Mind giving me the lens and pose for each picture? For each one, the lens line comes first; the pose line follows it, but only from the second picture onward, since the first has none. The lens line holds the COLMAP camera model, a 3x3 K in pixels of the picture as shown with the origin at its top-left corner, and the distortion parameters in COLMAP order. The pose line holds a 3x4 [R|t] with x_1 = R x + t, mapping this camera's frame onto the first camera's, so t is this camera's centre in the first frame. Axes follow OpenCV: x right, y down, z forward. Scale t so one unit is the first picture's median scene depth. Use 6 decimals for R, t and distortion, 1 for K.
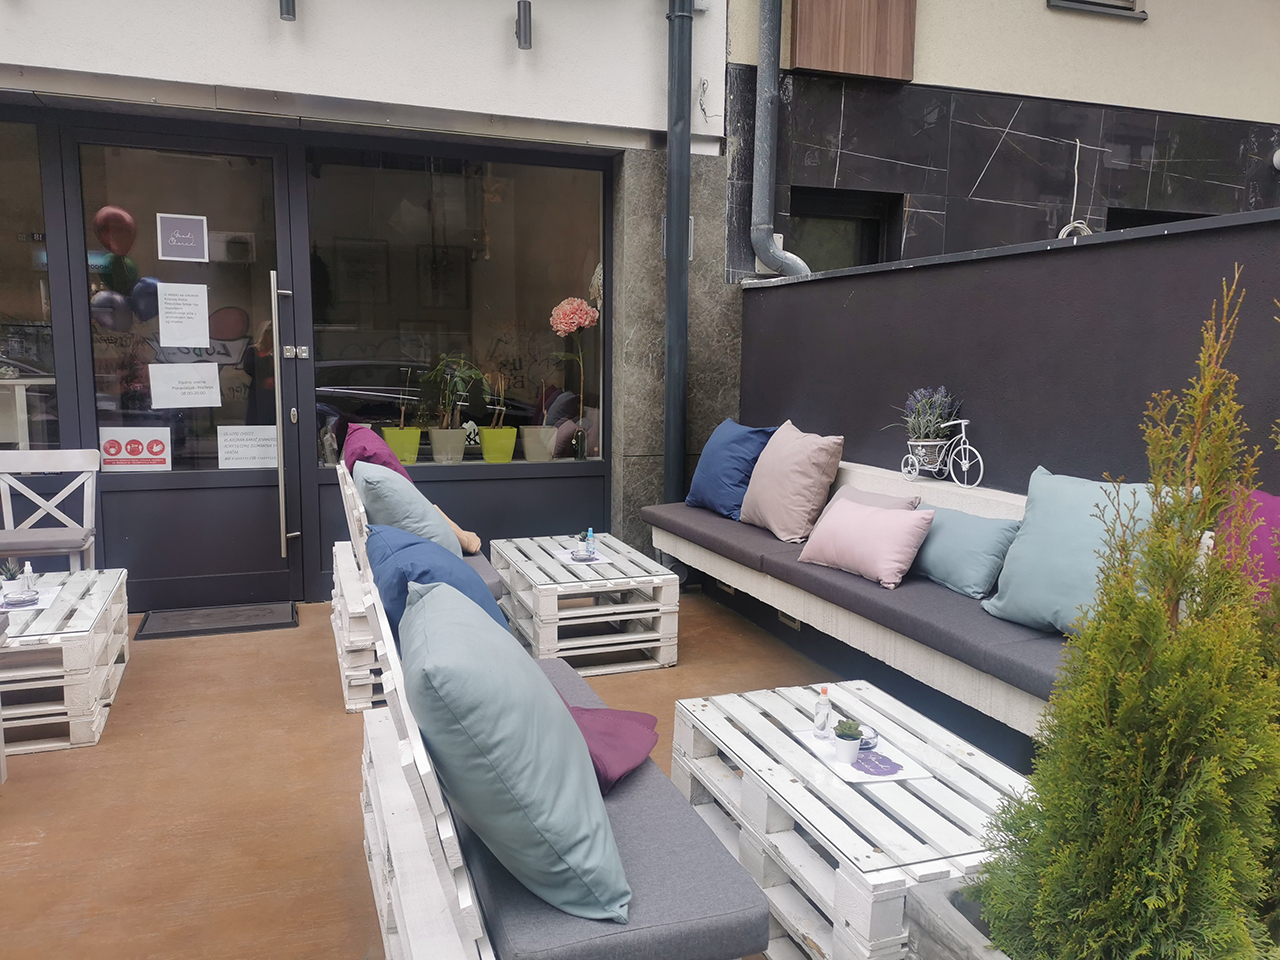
lens RADIAL K [[998.9, 0, 650.8], [0, 998.9, 482.4], [0, 0, 1]] dist [0.002313, -0.030743]
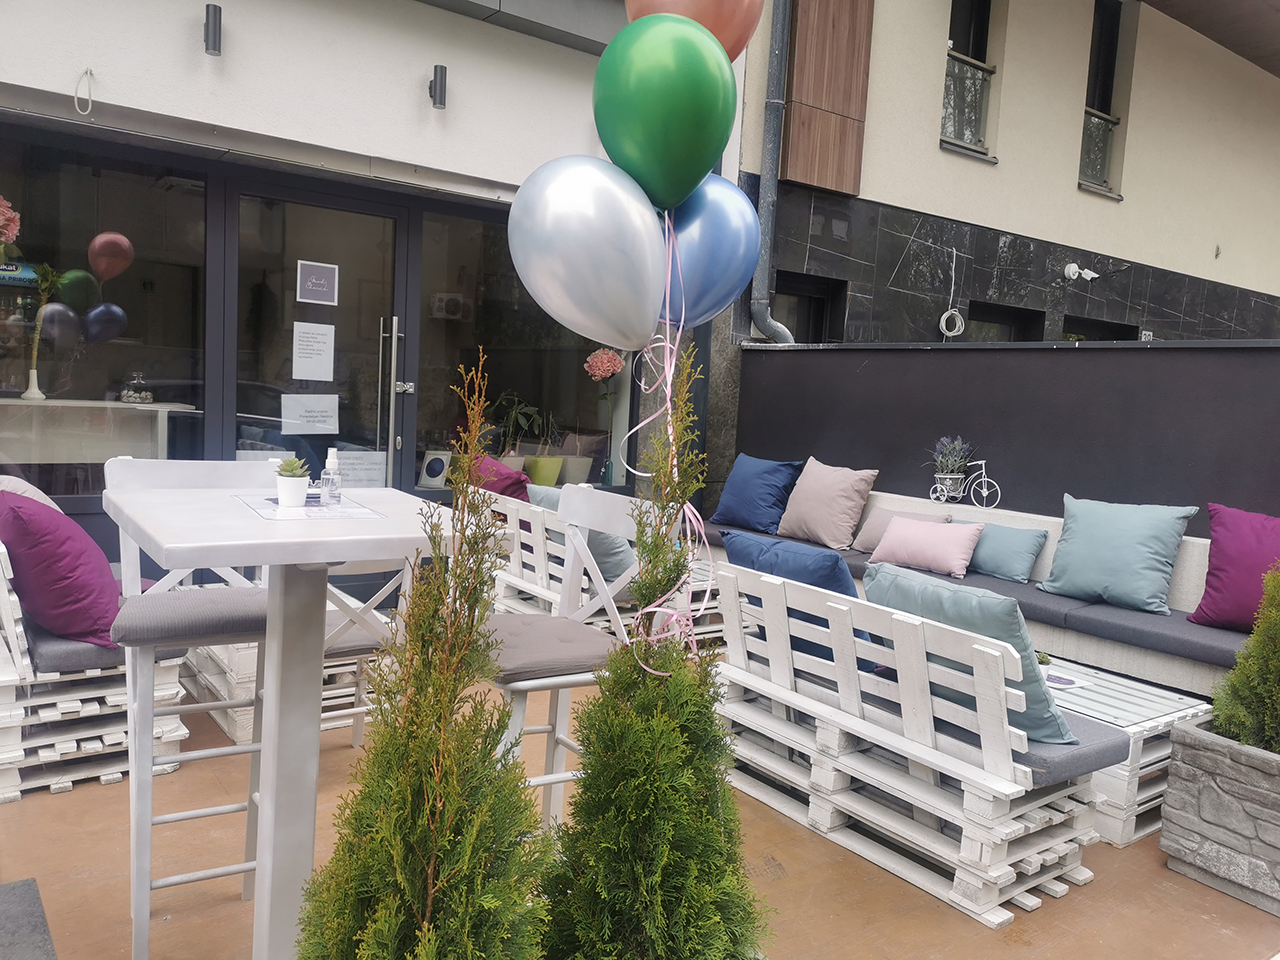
lens RADIAL K [[985.4, 0, 640.0], [0, 985.4, 480.0], [0, 0, 1]] dist [-0.040528, -0.000065]
pose [[0.957820, 0.013112, 0.287070, -0.408768], [-0.004663, 0.999536, -0.030094, 0.006820], [-0.287332, 0.027486, 0.957437, -0.141149]]
